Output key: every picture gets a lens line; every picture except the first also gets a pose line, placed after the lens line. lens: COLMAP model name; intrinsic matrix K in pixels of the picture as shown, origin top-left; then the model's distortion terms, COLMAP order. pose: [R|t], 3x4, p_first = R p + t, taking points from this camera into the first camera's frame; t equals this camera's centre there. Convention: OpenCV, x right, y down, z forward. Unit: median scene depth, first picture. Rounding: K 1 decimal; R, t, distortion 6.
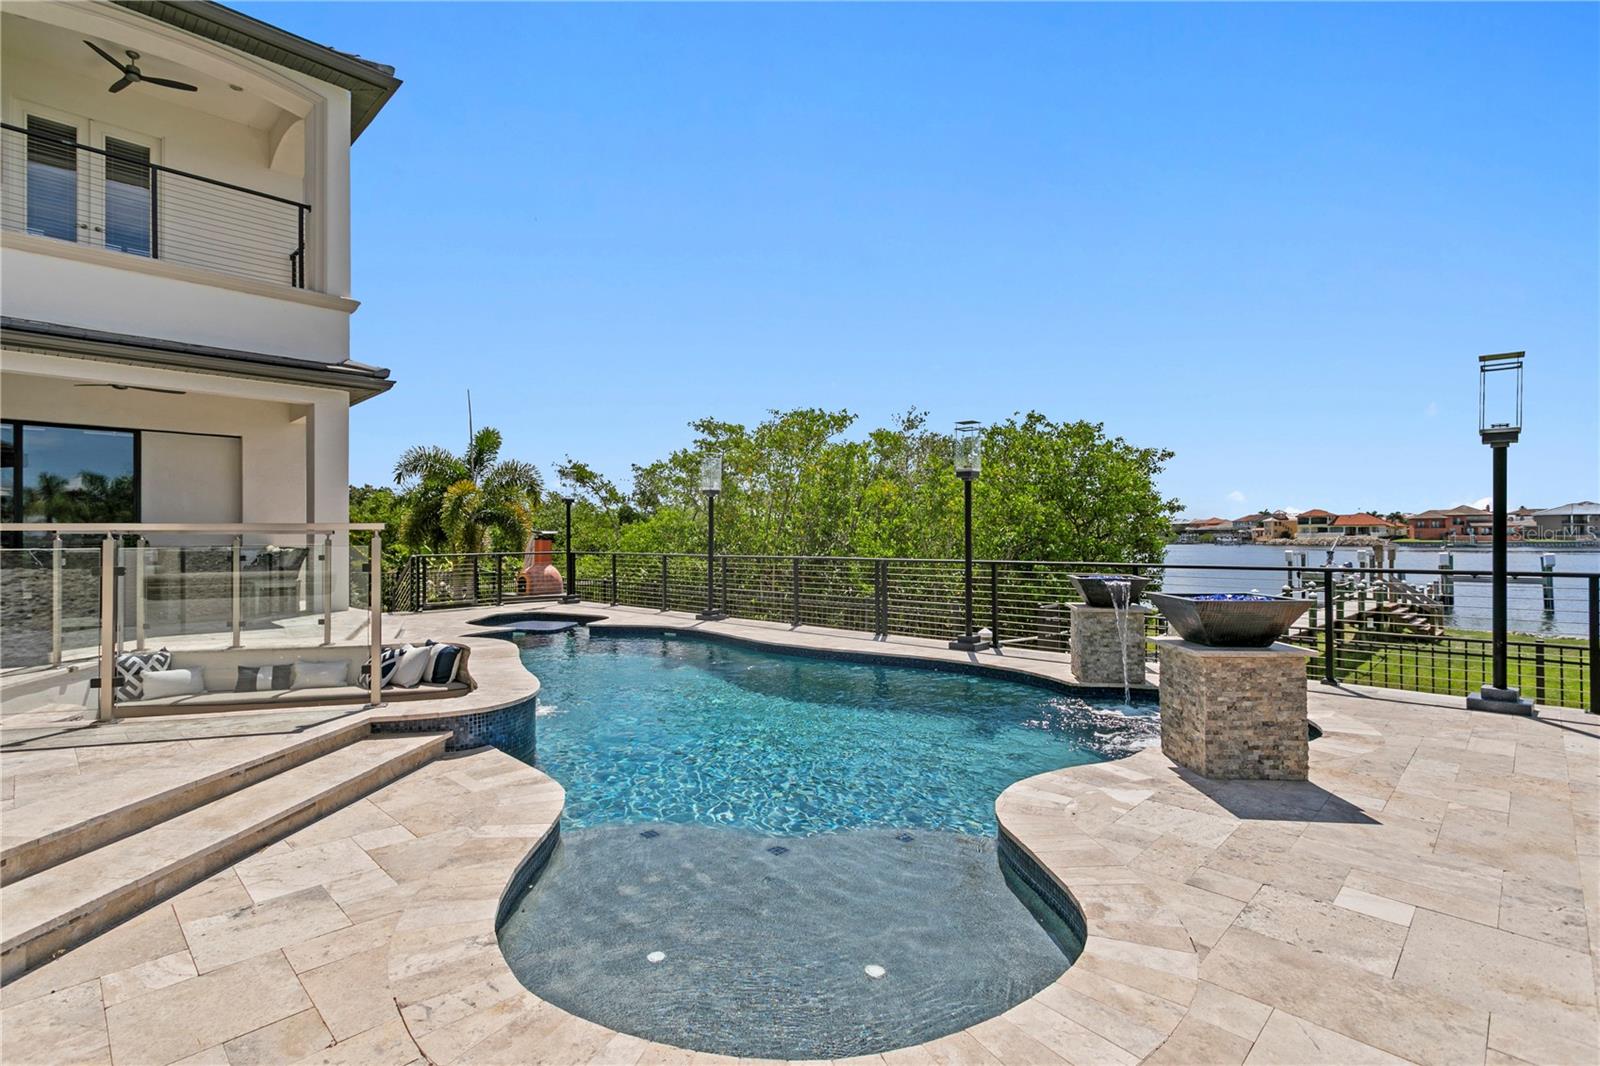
lens RADIAL K [[764.1, 0, 767.2], [0, 764.1, 540.3], [0, 0, 1]] dist [0.003957, 0.003060]
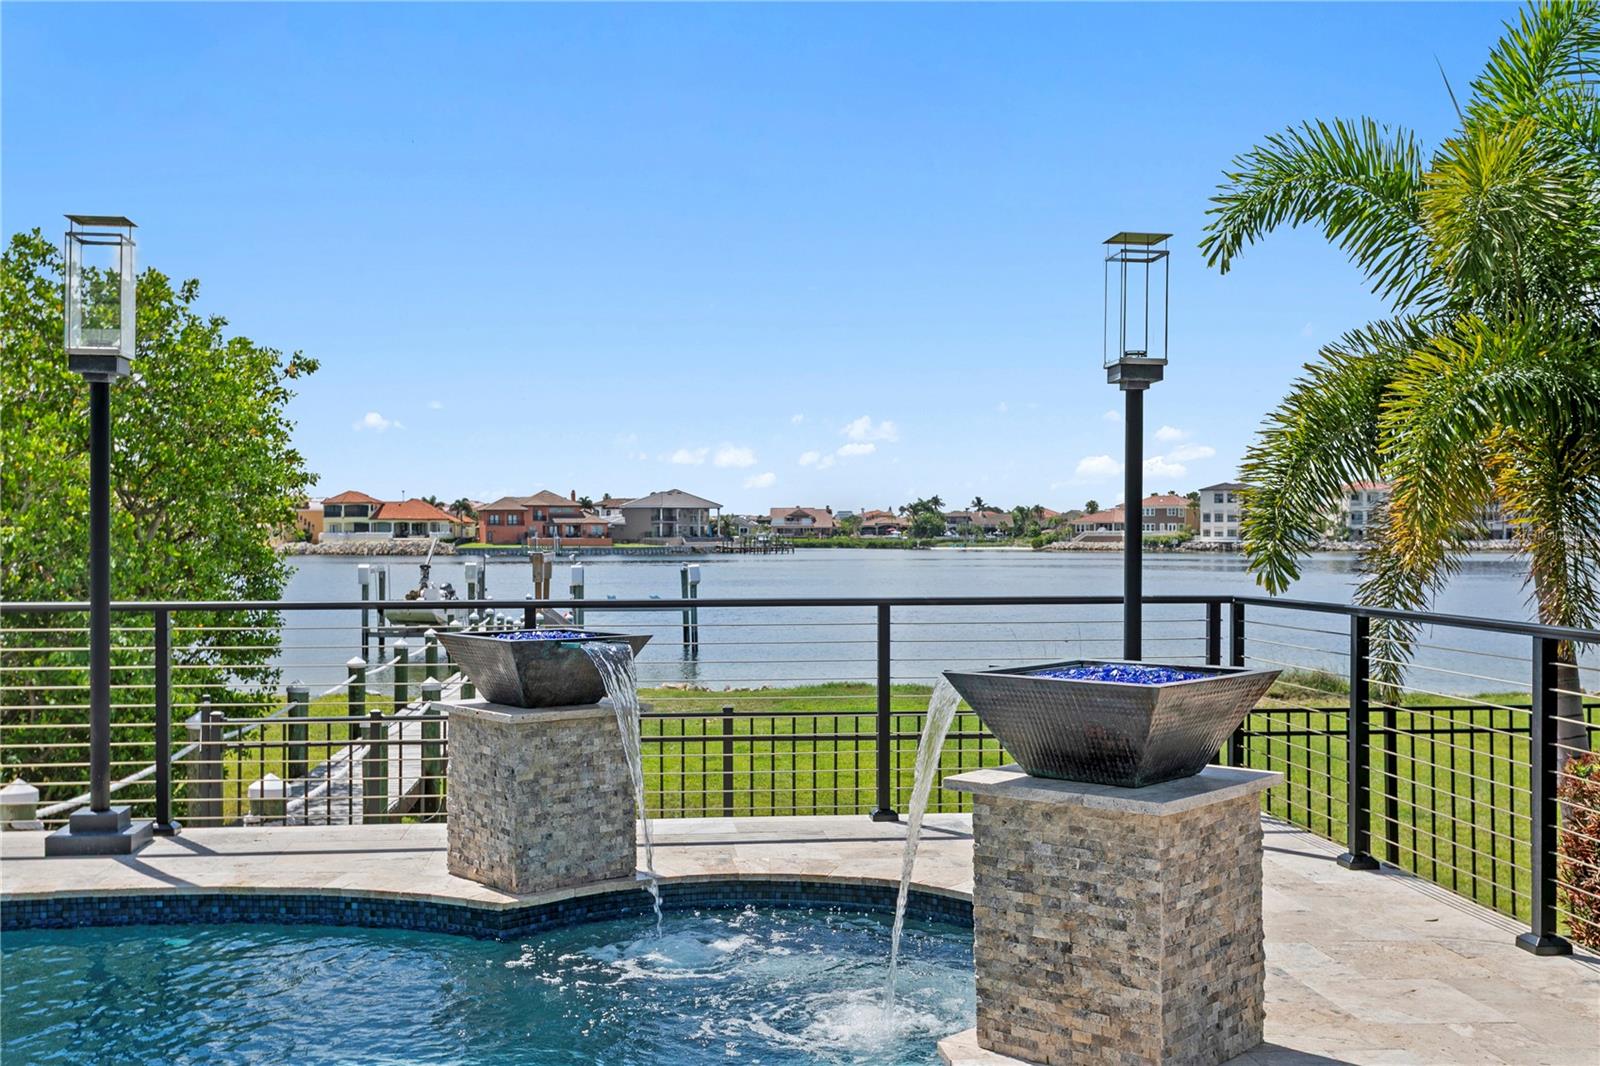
lens RADIAL K [[1596.9, 0, 734.8], [0, 1596.9, 540.3], [0, 0, 1]] dist [-0.003227, 0.007024]
pose [[0.628573, 0.000508, 0.777751, -0.079656], [0.002599, 0.999993, -0.002753, -0.000251], [-0.777746, 0.003752, 0.628567, 0.173496]]
